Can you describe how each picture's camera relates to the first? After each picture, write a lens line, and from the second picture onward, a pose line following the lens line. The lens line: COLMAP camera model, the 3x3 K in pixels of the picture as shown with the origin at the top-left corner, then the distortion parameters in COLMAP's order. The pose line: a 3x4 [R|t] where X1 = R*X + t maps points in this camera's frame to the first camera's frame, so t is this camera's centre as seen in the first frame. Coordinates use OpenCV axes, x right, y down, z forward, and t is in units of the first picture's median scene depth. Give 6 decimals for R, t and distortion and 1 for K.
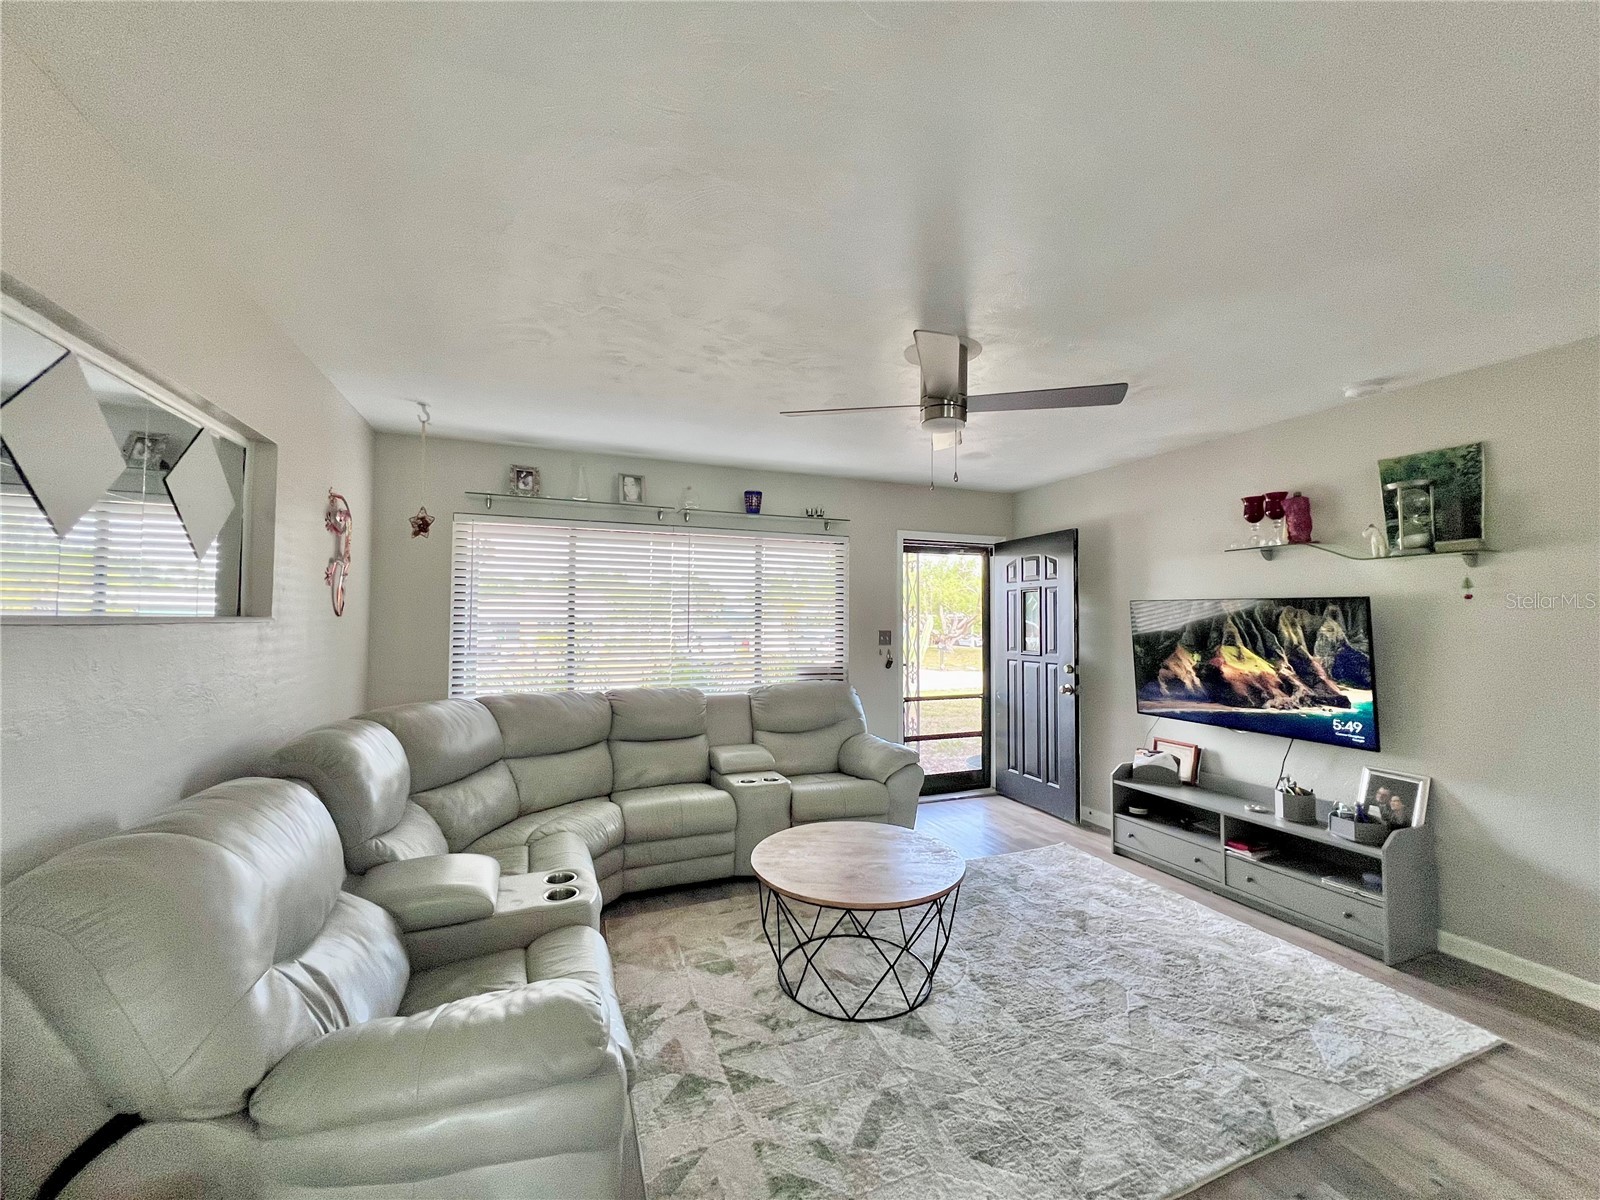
lens RADIAL K [[641.0, 0, 806.0], [0, 641.0, 602.5], [0, 0, 1]] dist [-0.001076, 0.000455]
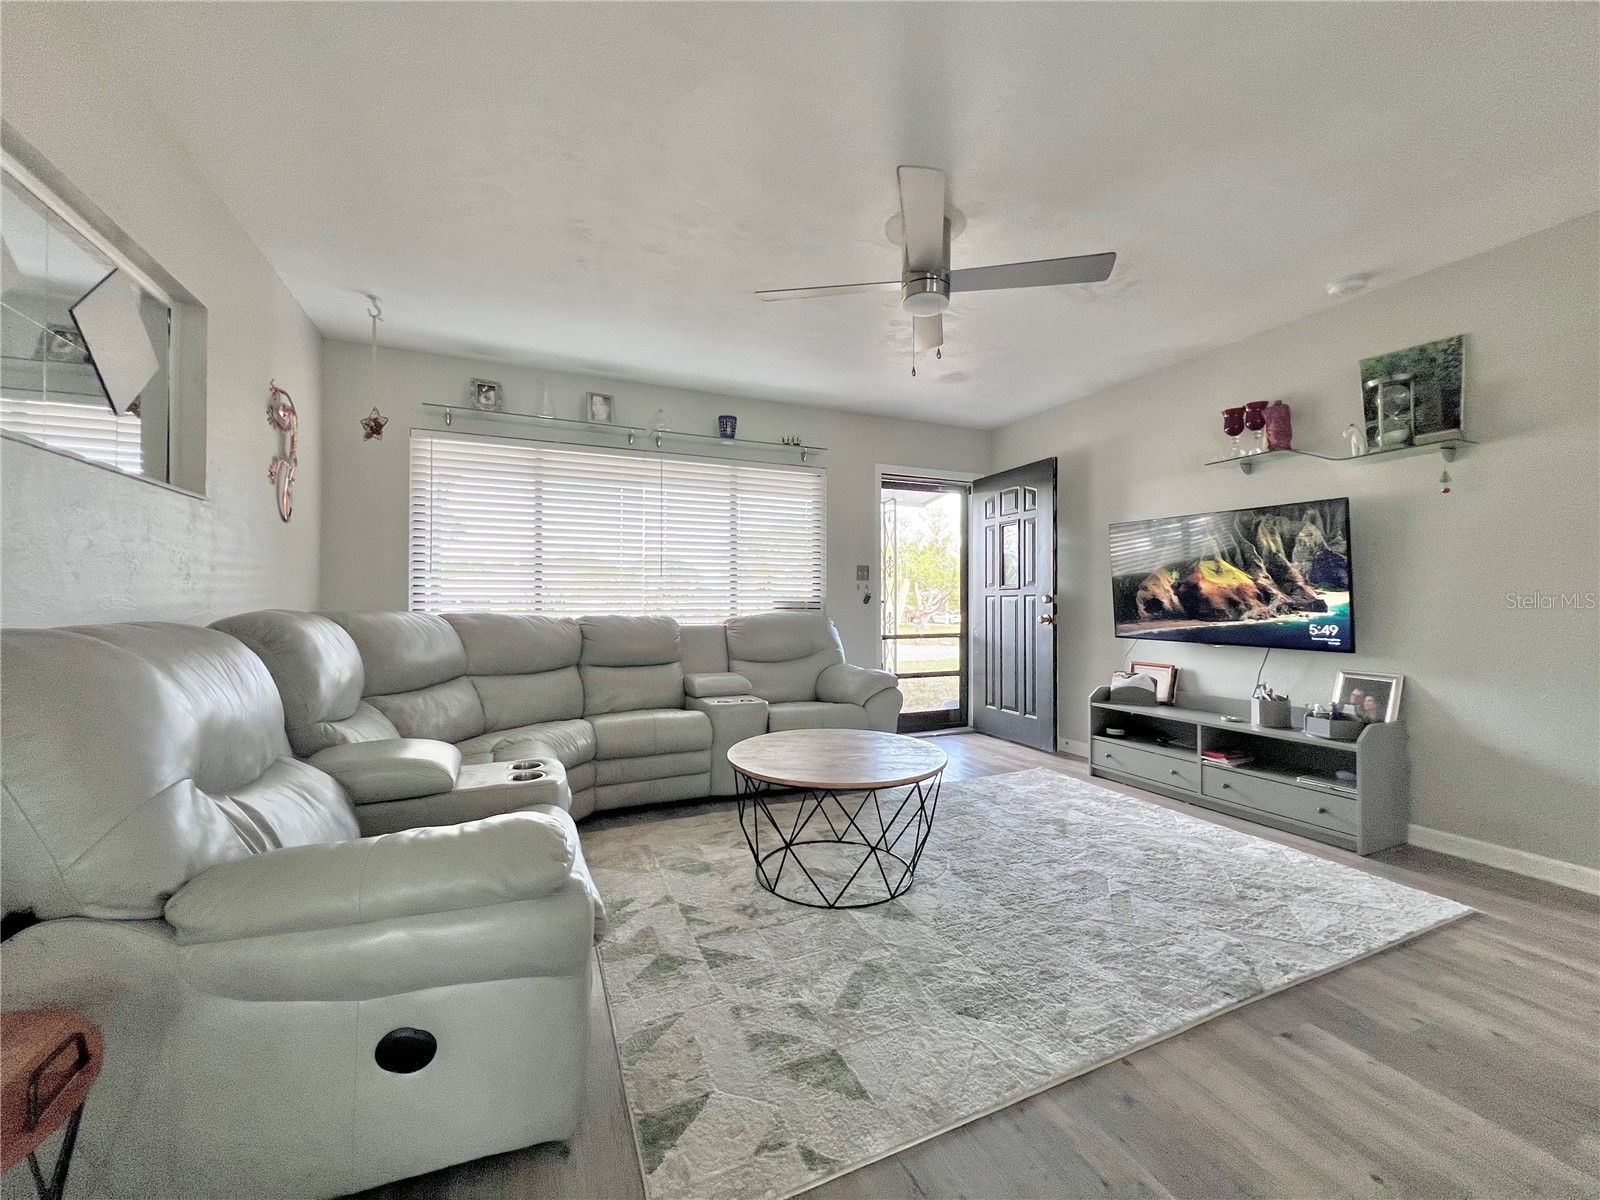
lens RADIAL K [[641.0, 0, 806.1], [0, 641.0, 602.3], [0, 0, 1]] dist [-0.001076, 0.000455]
pose [[0.999267, -0.003786, 0.038092, -0.002730], [0.002736, 0.999616, 0.027579, 0.127691], [-0.038182, -0.027455, 0.998894, 0.032236]]
